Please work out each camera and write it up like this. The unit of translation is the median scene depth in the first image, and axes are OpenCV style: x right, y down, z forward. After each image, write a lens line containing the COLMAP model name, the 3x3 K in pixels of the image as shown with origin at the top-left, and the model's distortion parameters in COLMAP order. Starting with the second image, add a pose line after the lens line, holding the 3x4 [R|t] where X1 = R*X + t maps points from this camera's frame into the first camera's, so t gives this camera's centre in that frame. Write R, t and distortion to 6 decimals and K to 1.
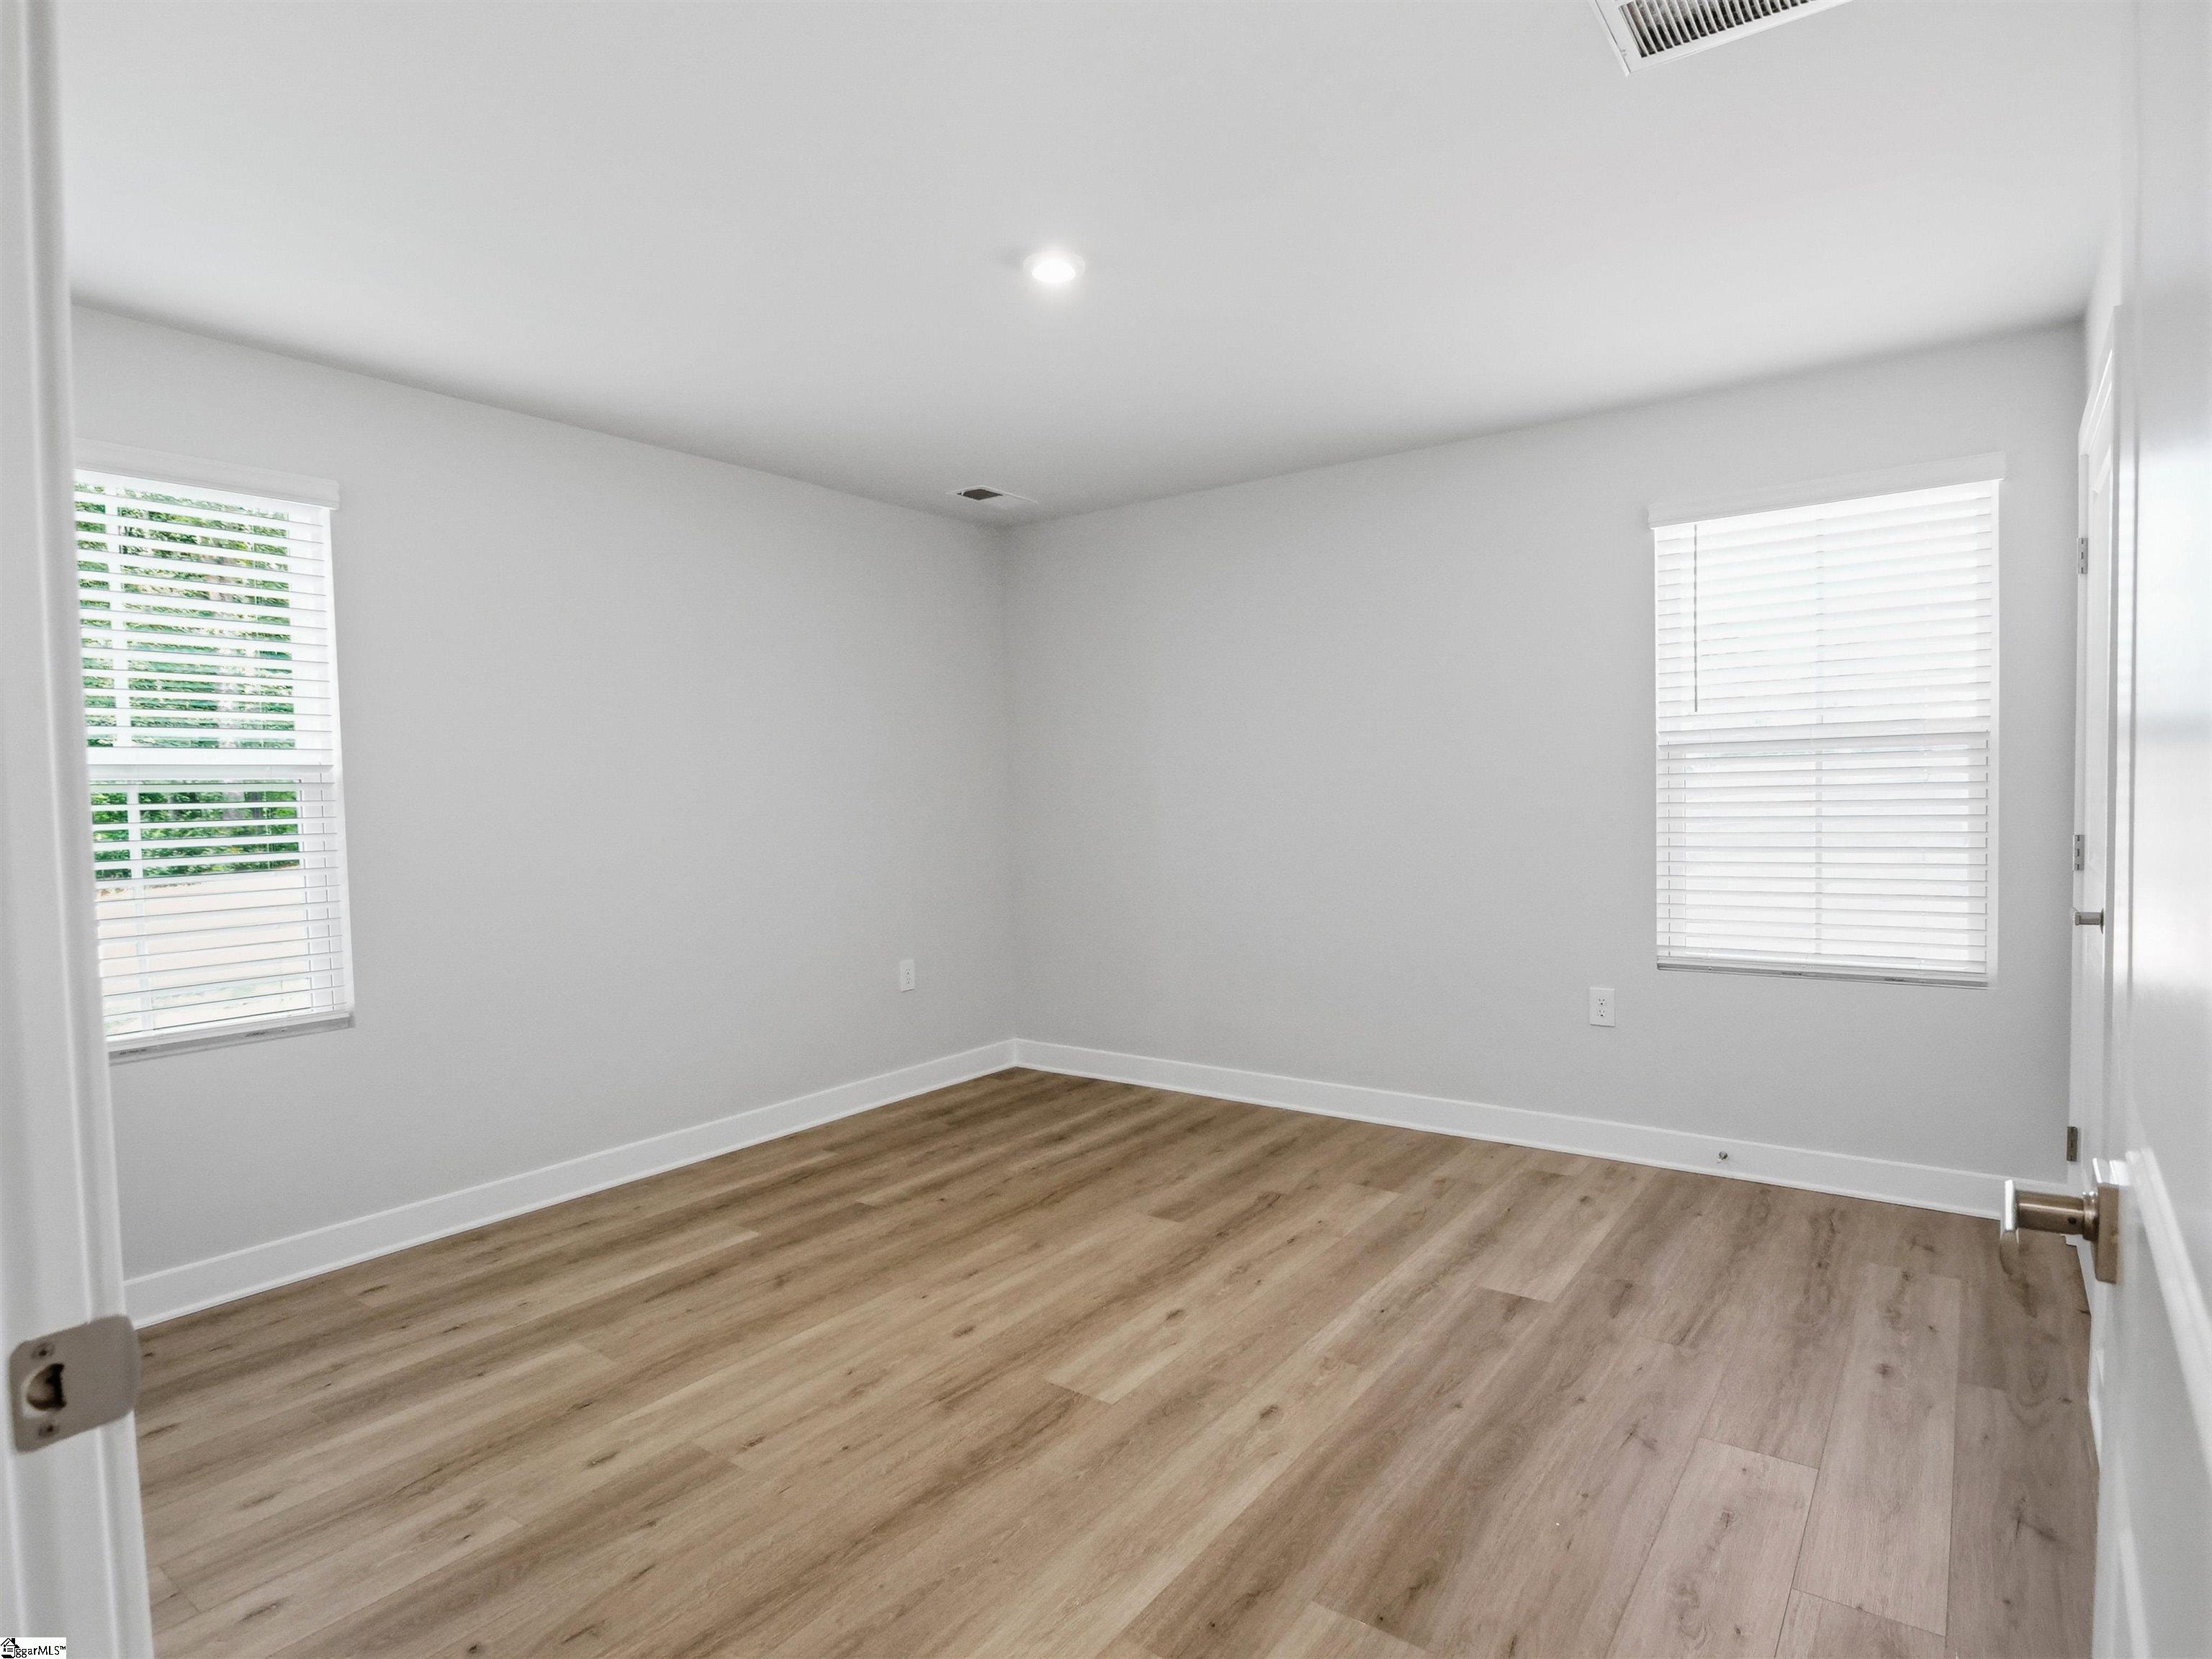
lens RADIAL K [[1192.5, 0, 1104.5], [0, 1192.5, 837.1], [0, 0, 1]] dist [-0.003390, -0.004102]
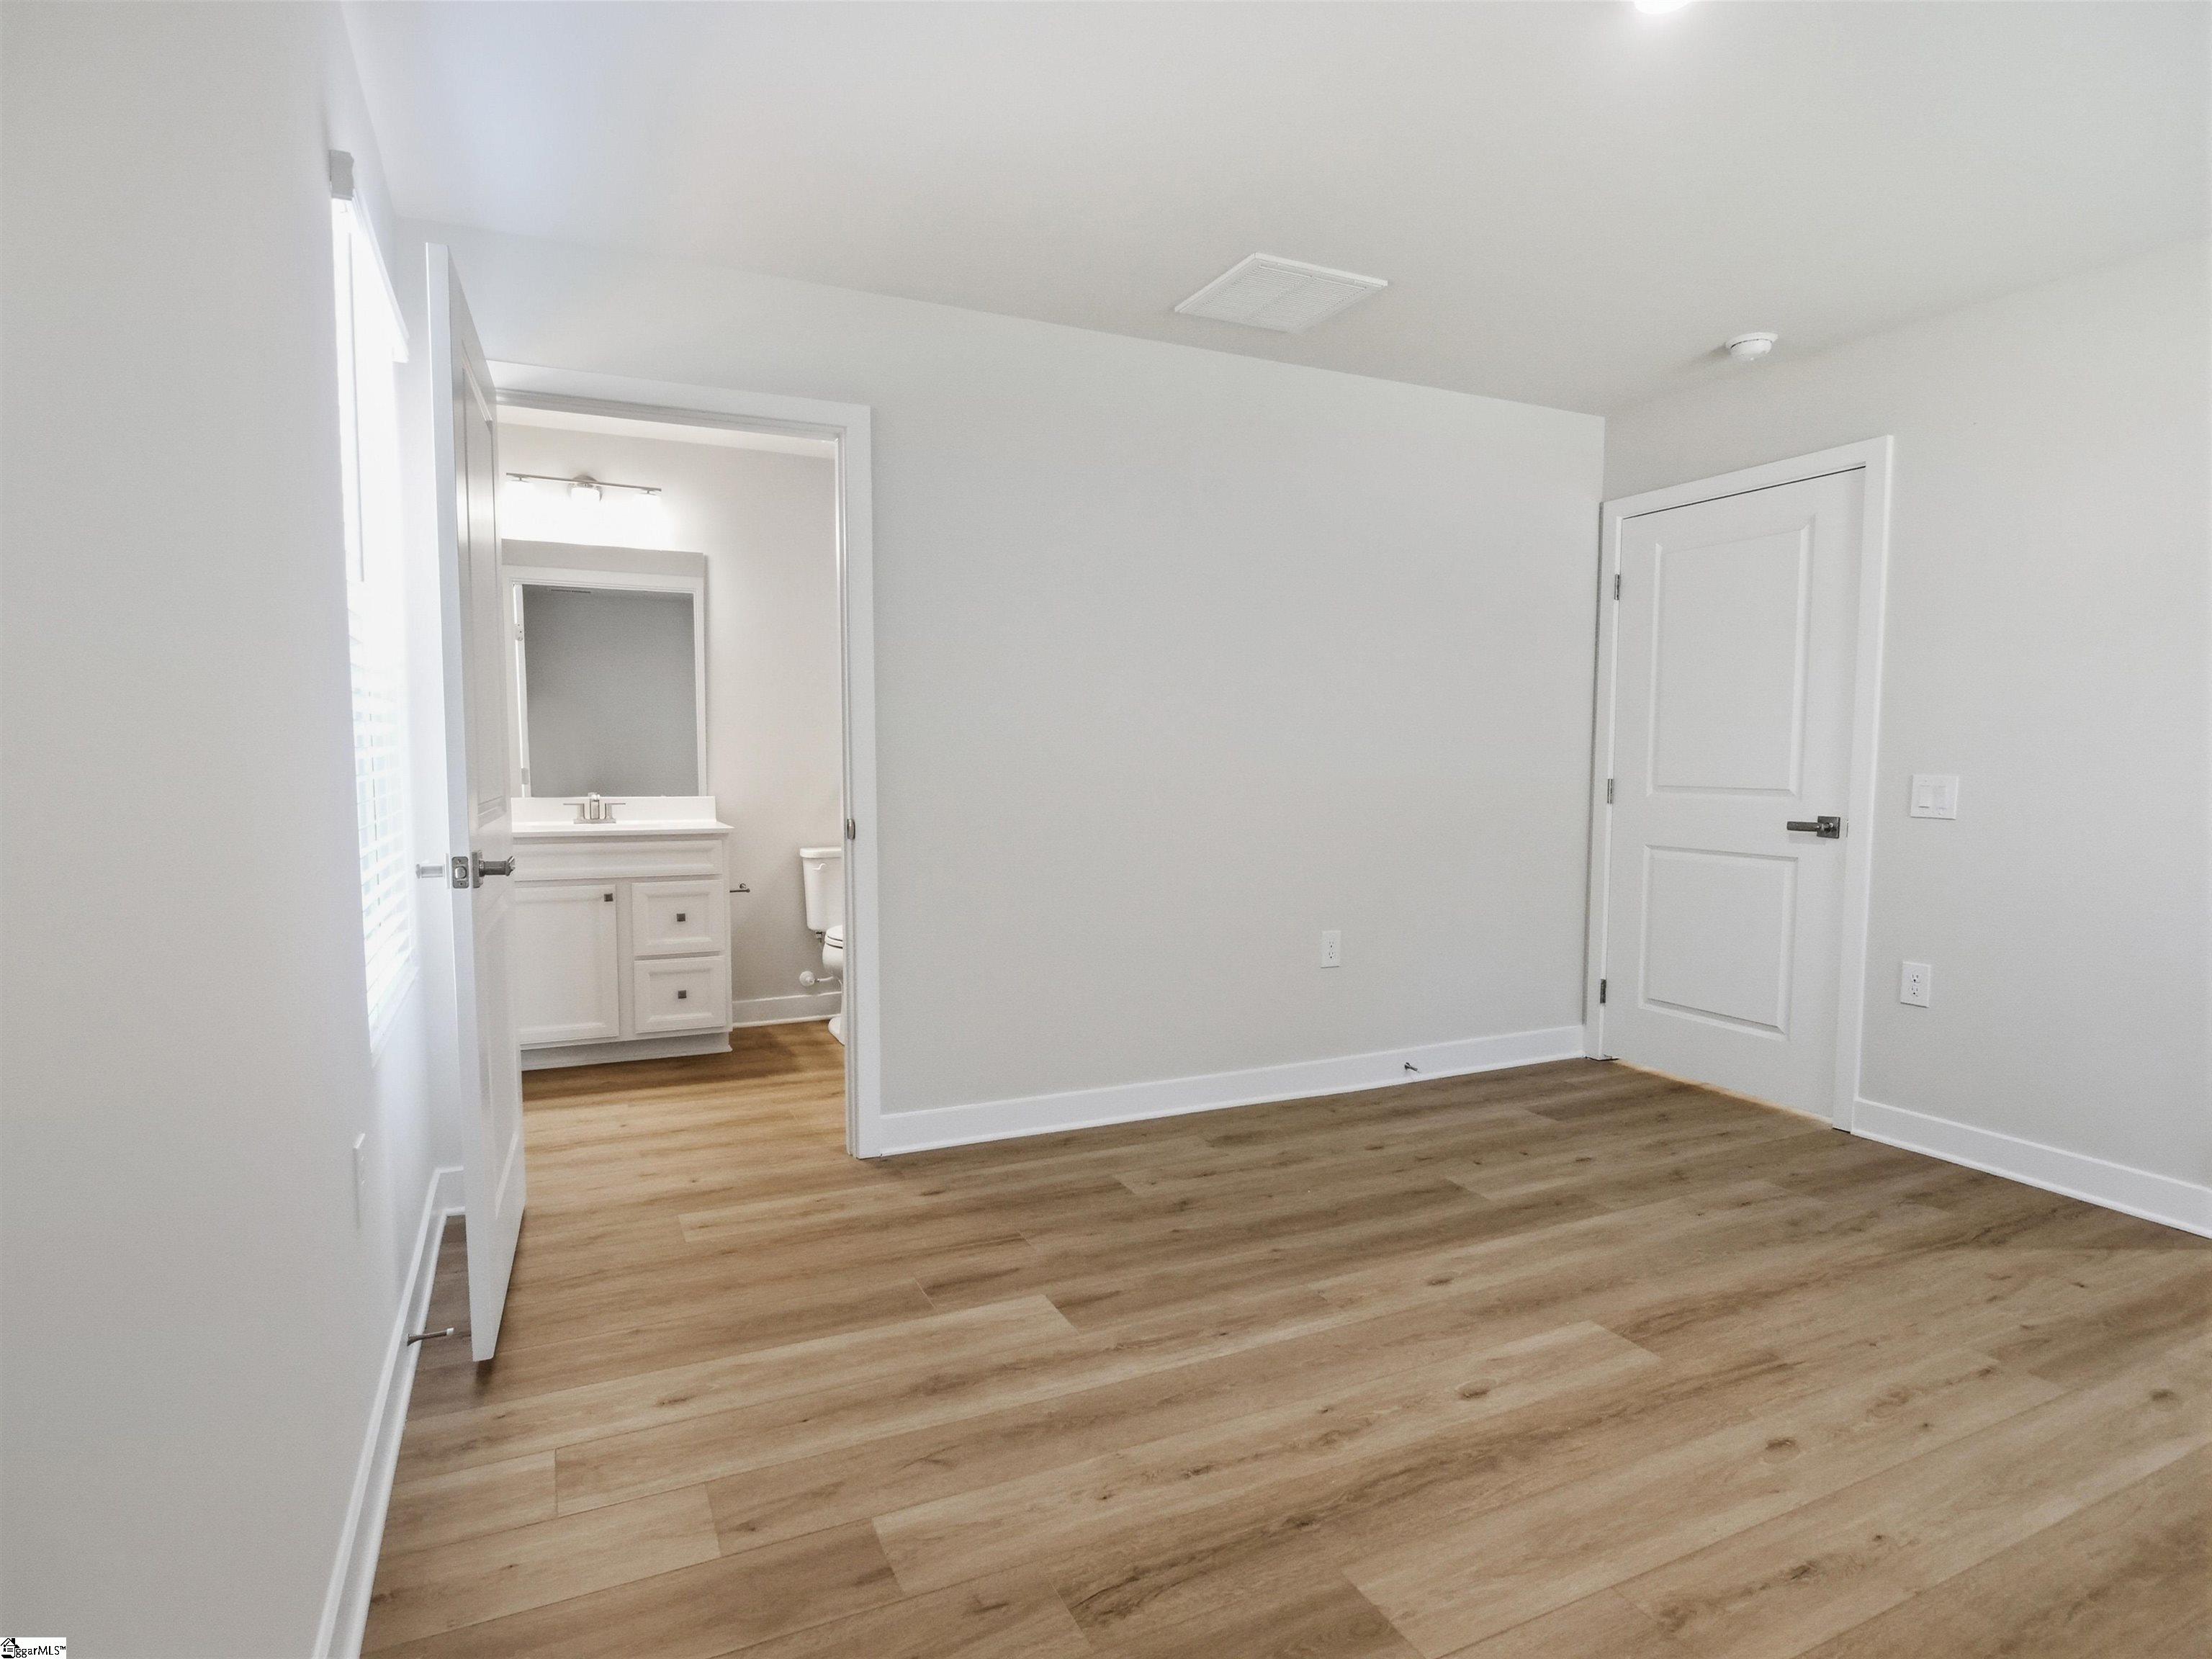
lens RADIAL K [[1192.5, 0, 1104.5], [0, 1192.5, 837.1], [0, 0, 1]] dist [-0.003390, -0.004102]
pose [[-0.880875, -0.013240, 0.473164, -0.091676], [0.035336, 0.994980, 0.093625, -0.037950], [-0.472029, 0.099192, -0.875985, 1.792151]]
